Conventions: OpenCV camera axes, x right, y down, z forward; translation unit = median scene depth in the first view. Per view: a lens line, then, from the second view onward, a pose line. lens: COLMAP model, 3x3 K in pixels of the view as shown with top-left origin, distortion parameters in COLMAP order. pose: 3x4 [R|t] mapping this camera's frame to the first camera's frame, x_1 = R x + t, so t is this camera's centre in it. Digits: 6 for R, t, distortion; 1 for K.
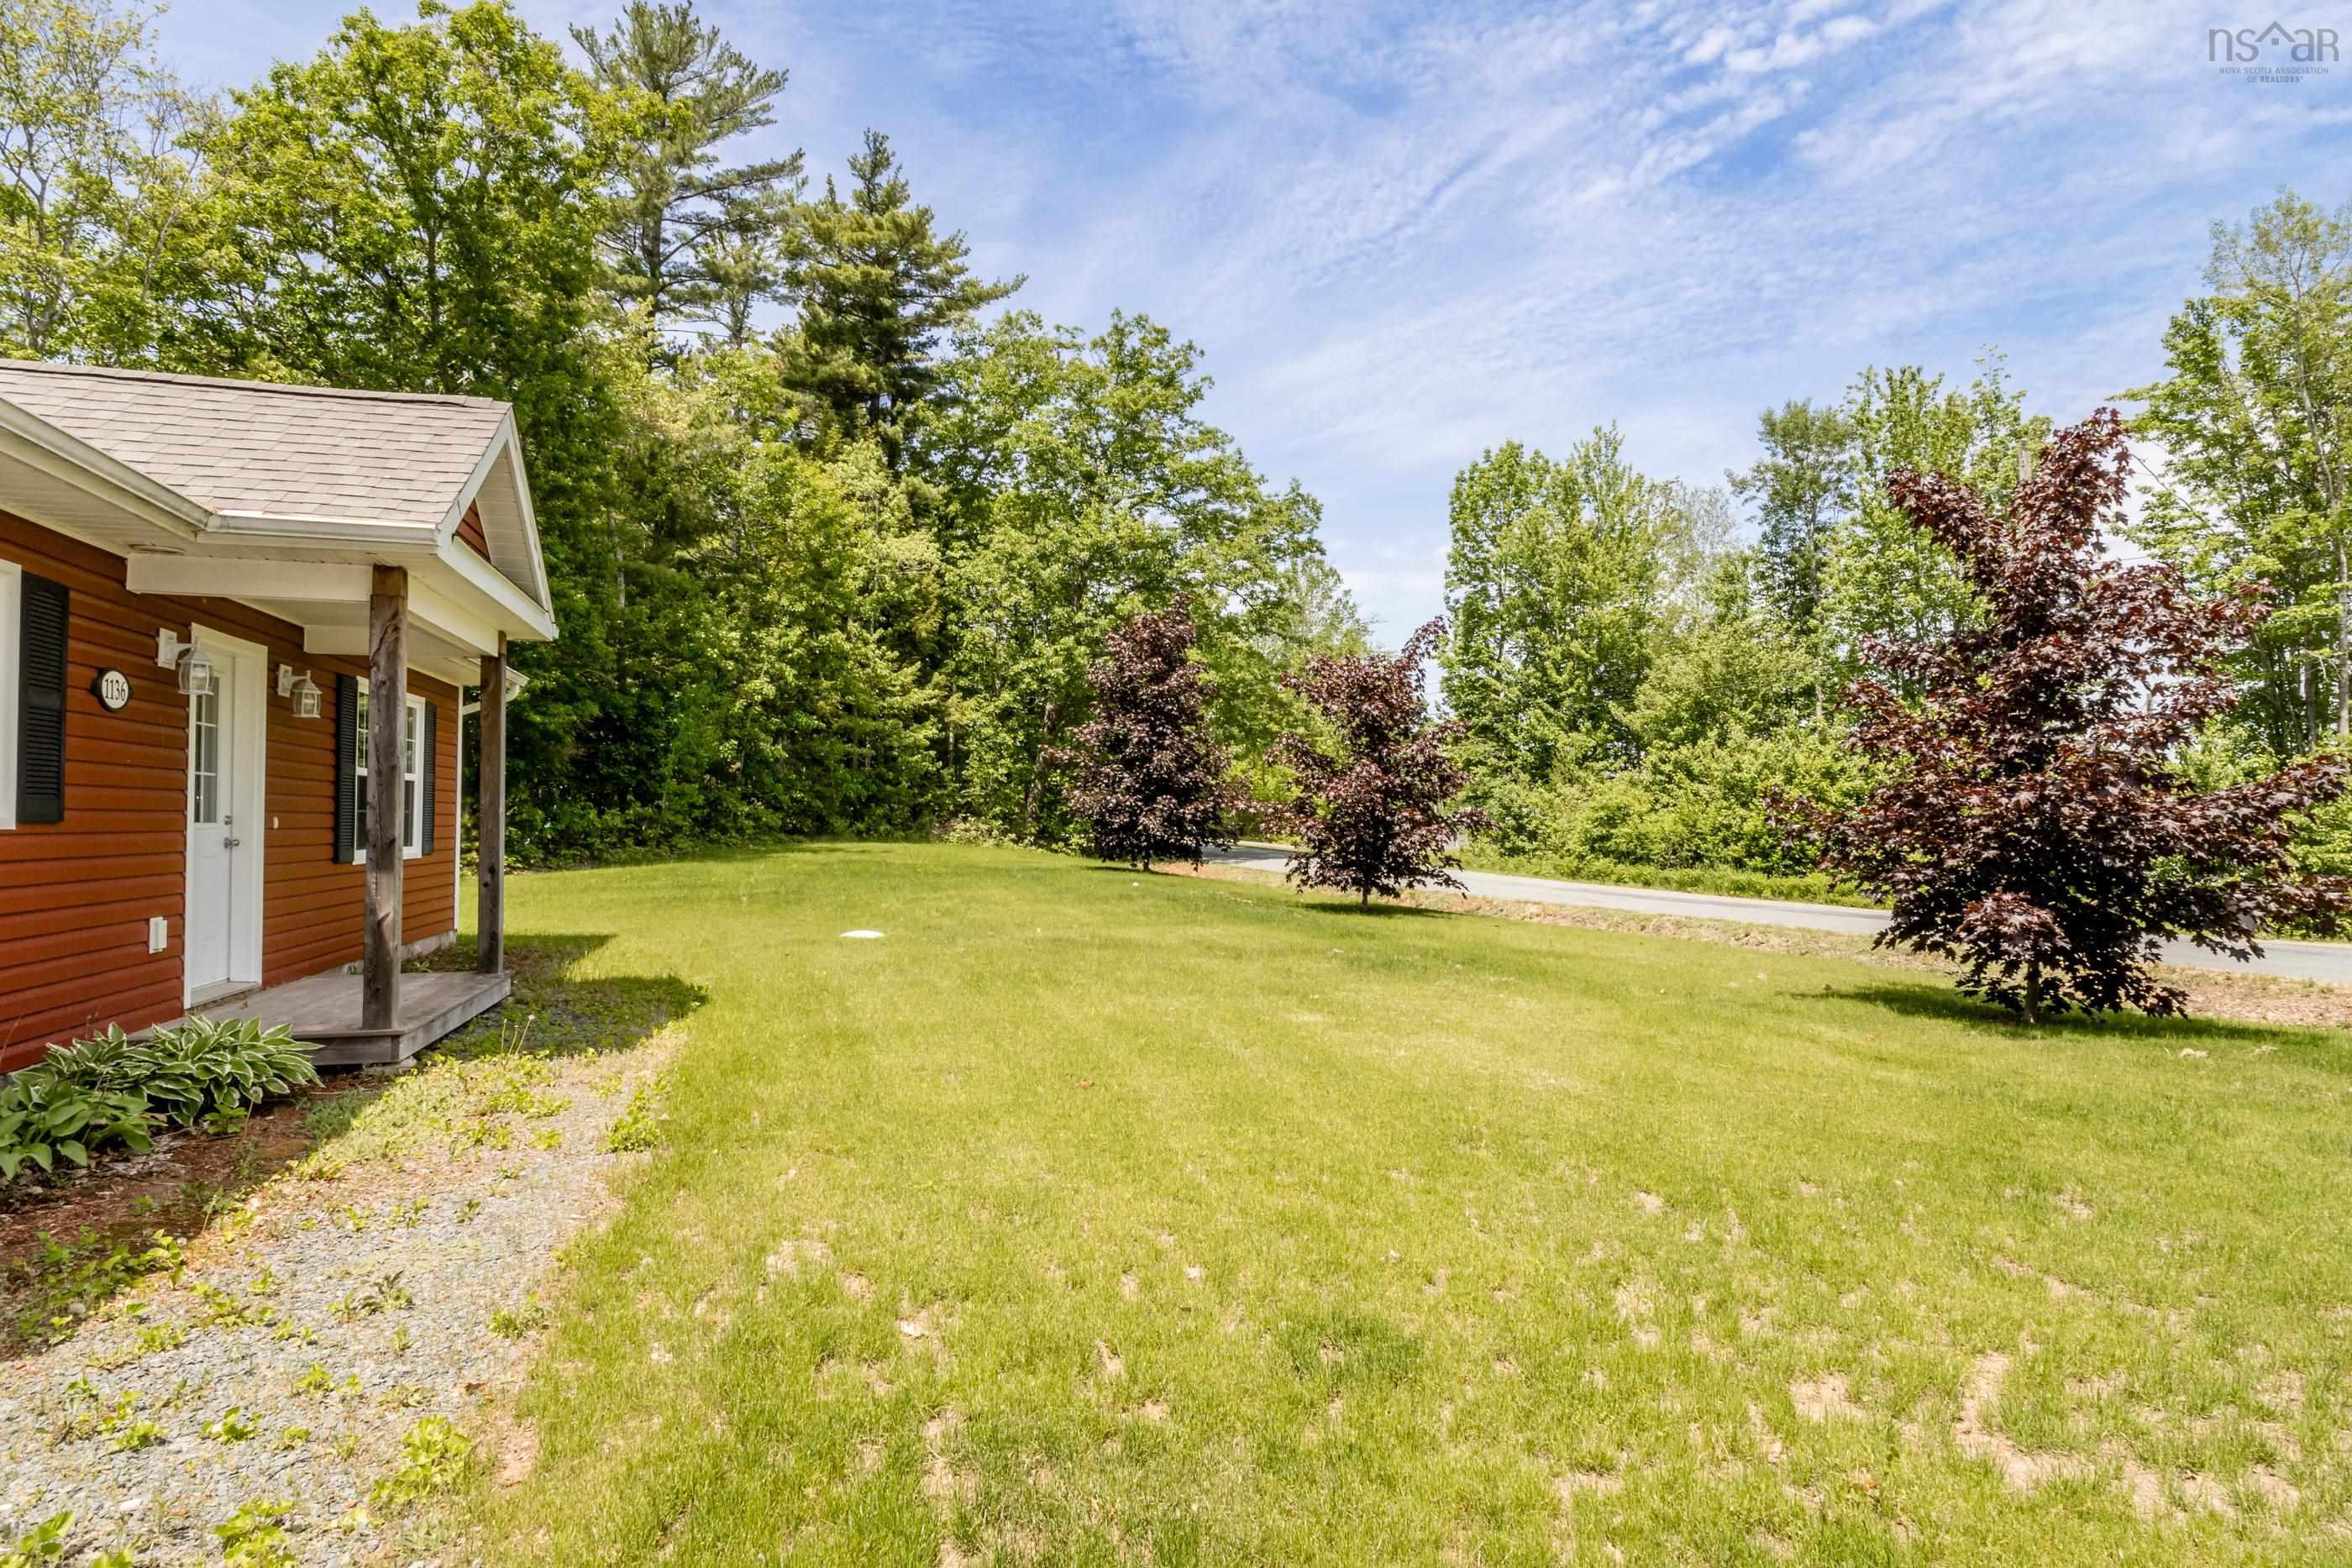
lens RADIAL K [[1280.9, 0, 1176.0], [0, 1280.9, 784.0], [0, 0, 1]] dist [0.002882, 0.001042]
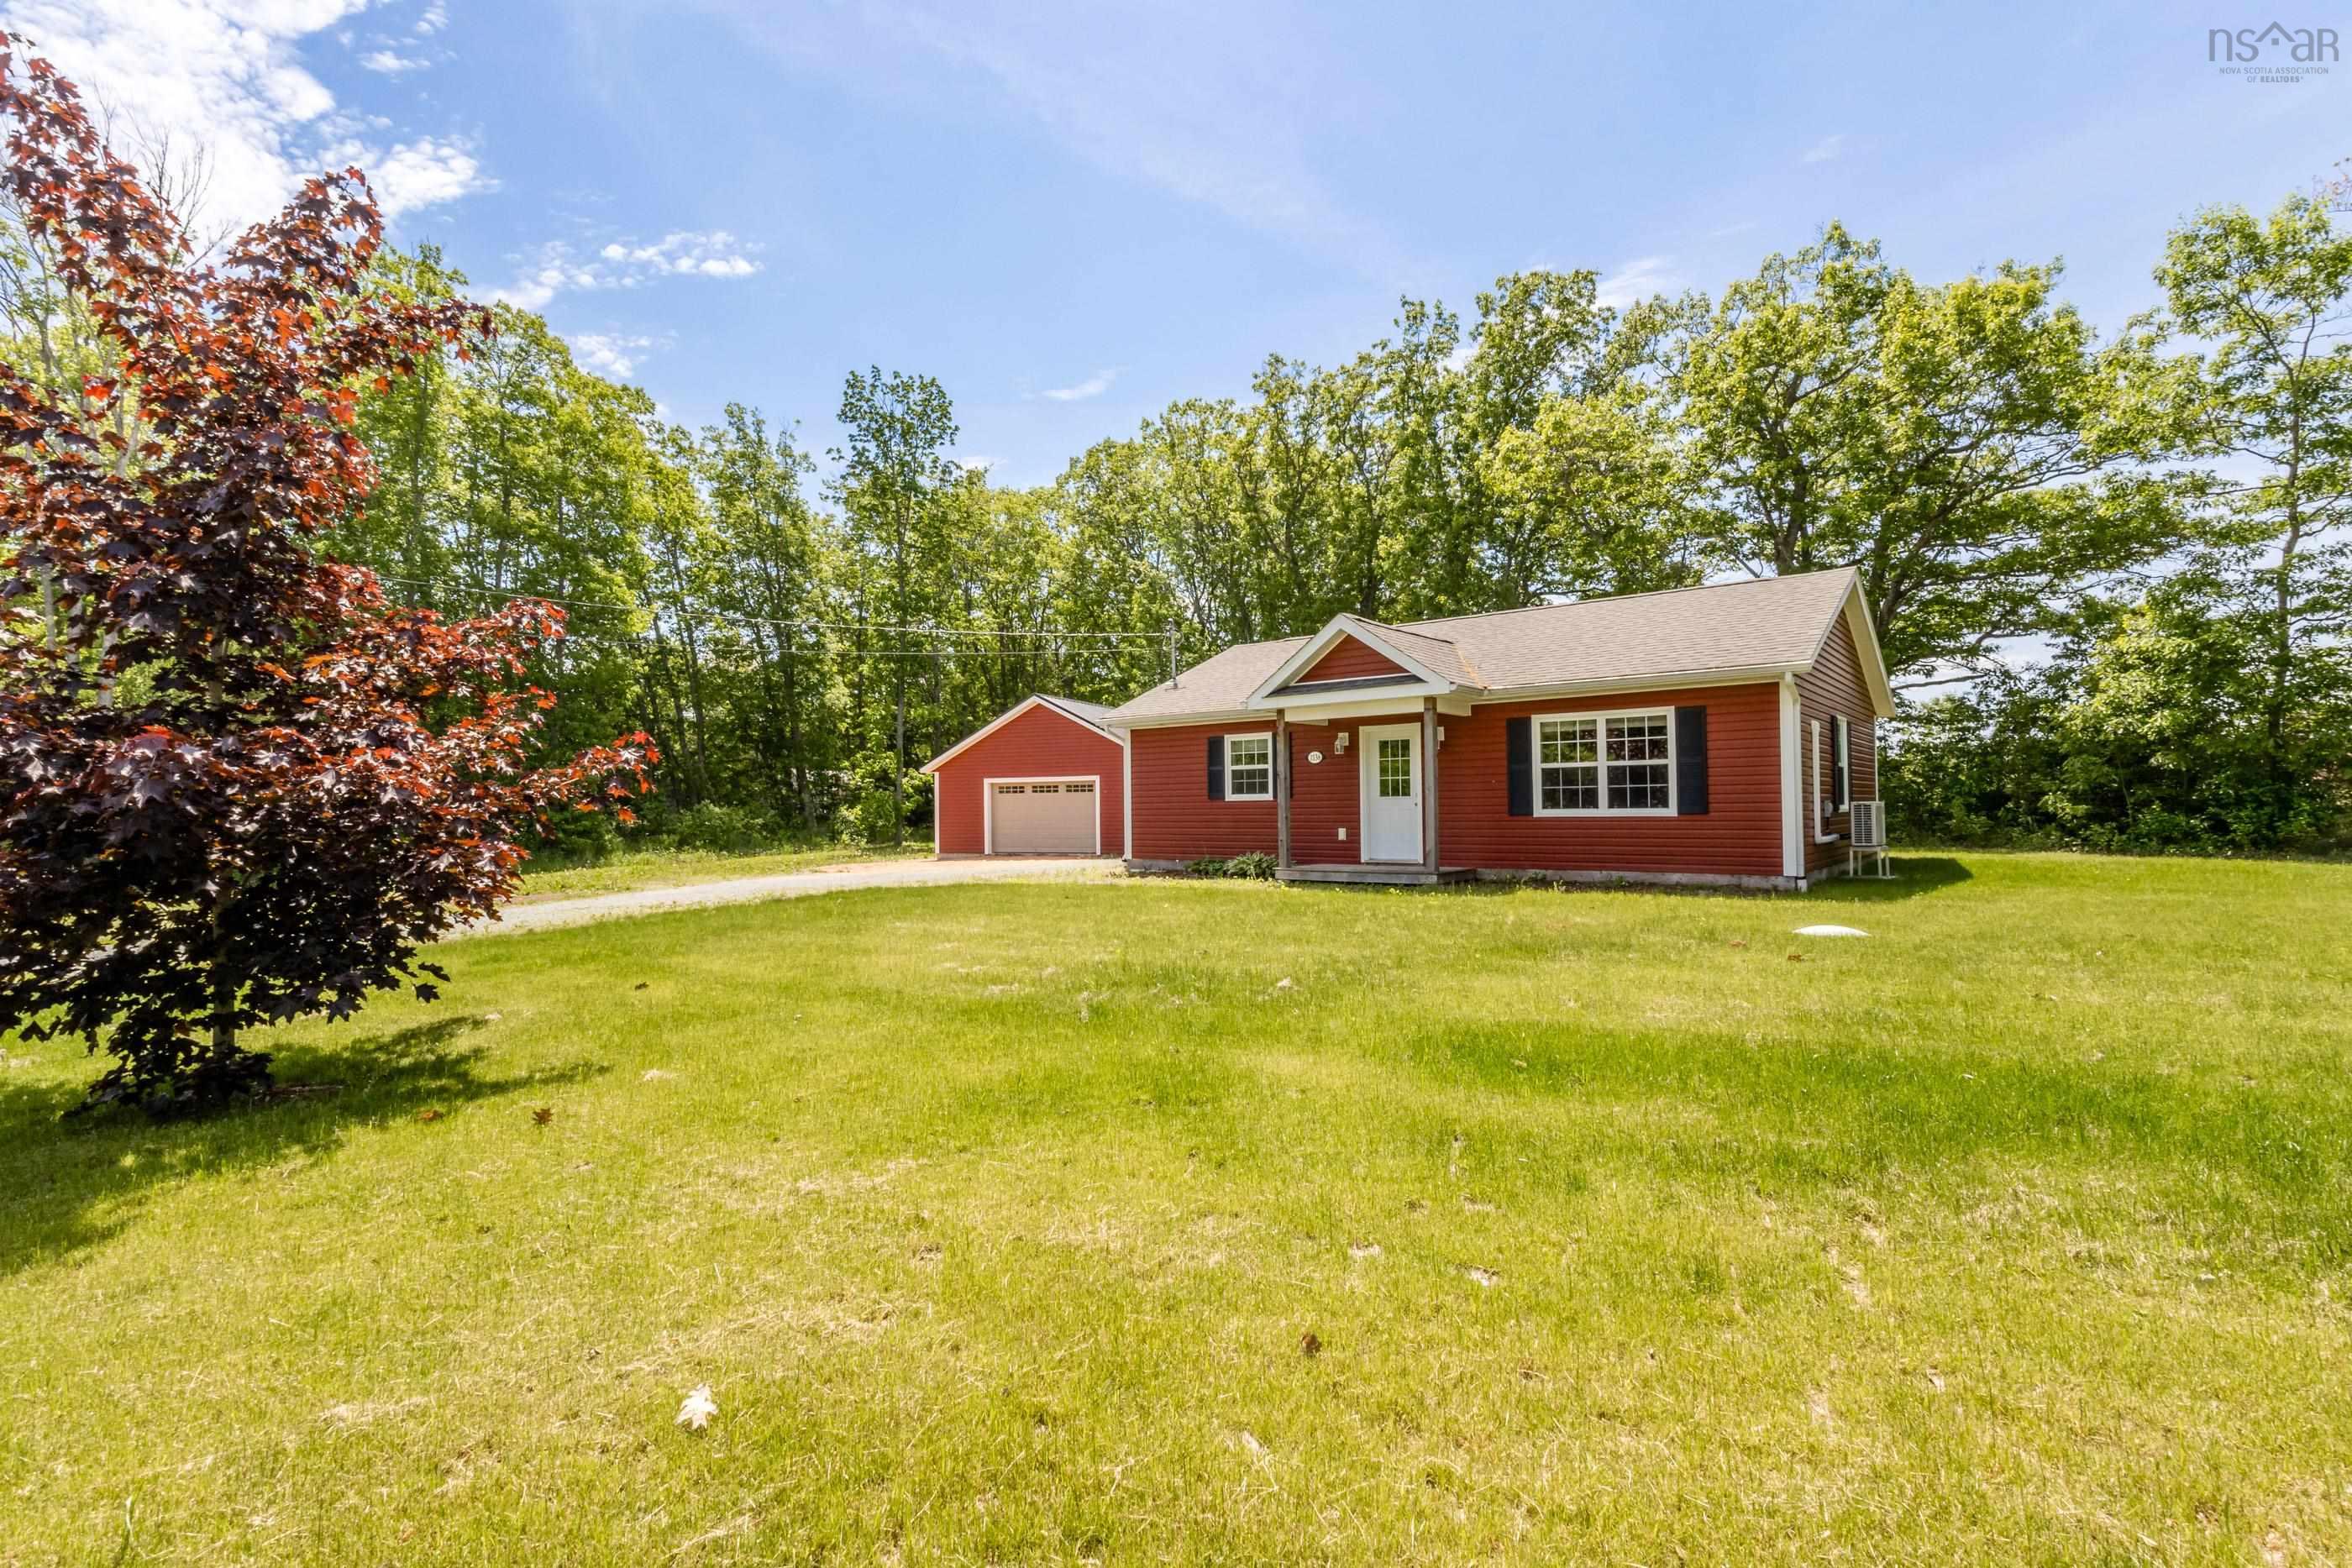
lens RADIAL K [[1075.9, 0, 1176.0], [0, 1075.9, 784.0], [0, 0, 1]] dist [-0.014184, 0.000368]
pose [[-0.826572, -0.003840, -0.562818, 0.348794], [0.027247, 0.998531, -0.046828, 0.038997], [0.562171, -0.054042, -0.825253, 1.046533]]
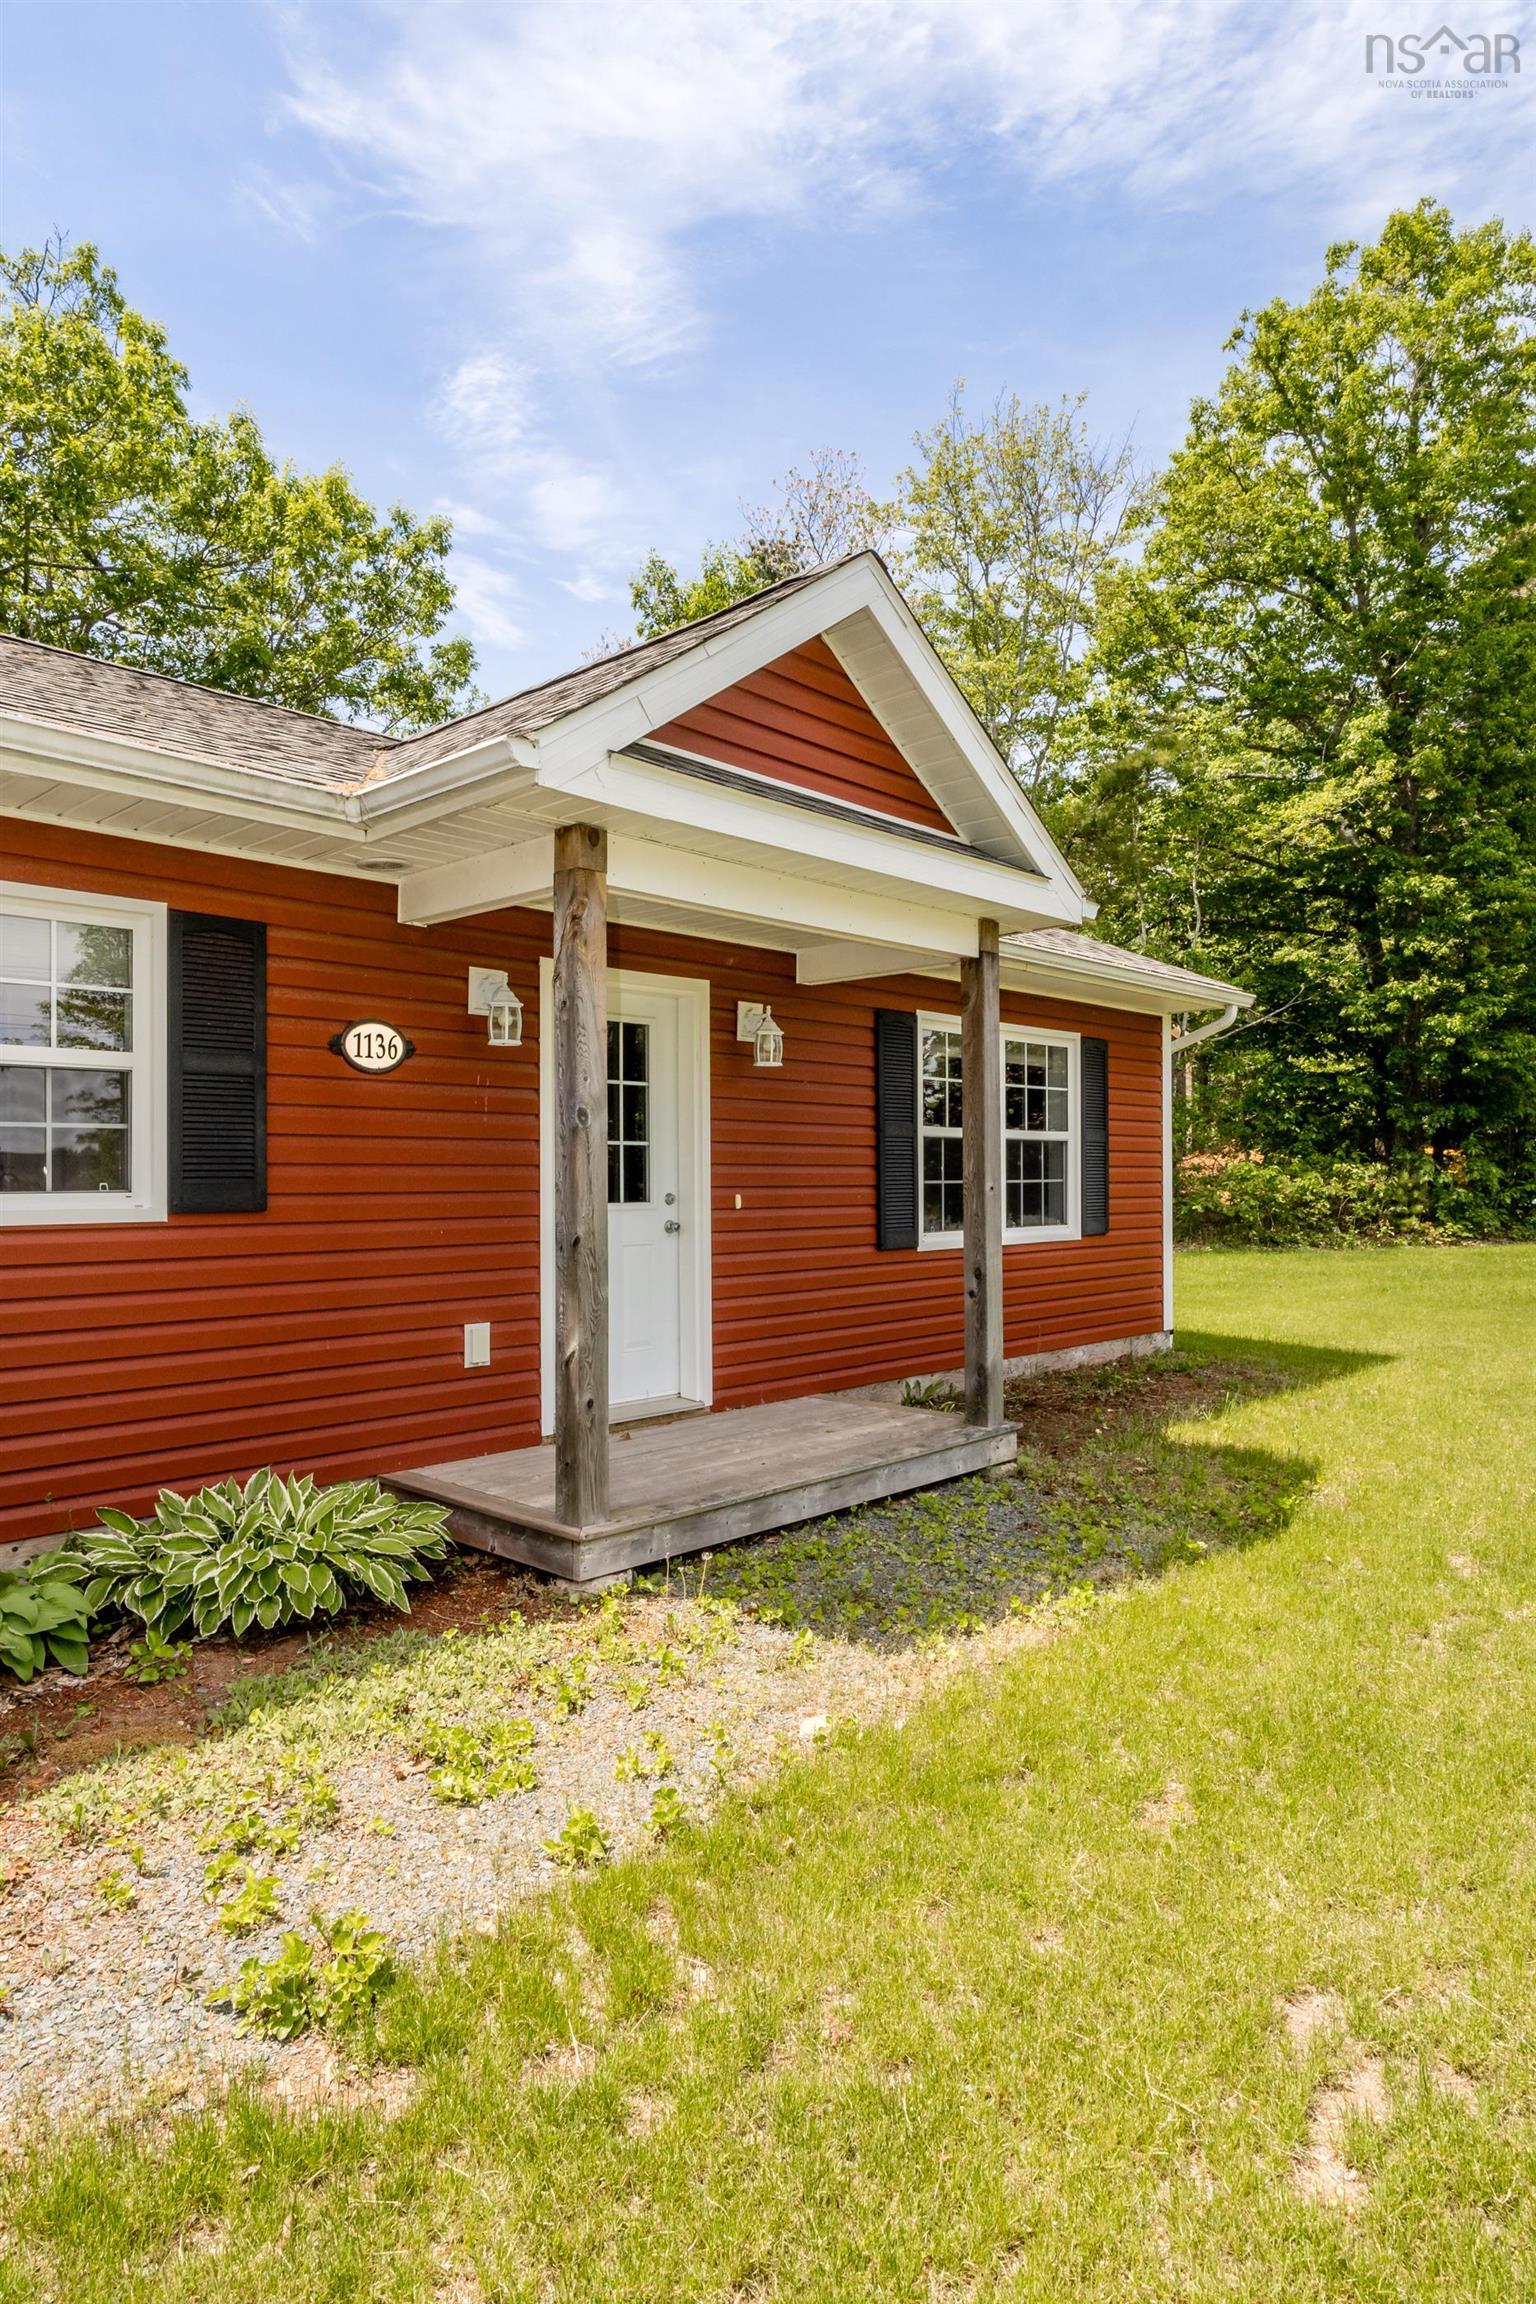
lens RADIAL K [[1342.5, 0, 768.0], [0, 1342.5, 1152.0], [0, 0, 1]] dist [-0.002753, -0.000019]
pose [[0.499769, -0.015005, -0.866029, 0.012895], [0.026523, 0.999646, -0.002014, 0.000806], [0.865753, -0.021963, 0.499990, 0.267898]]
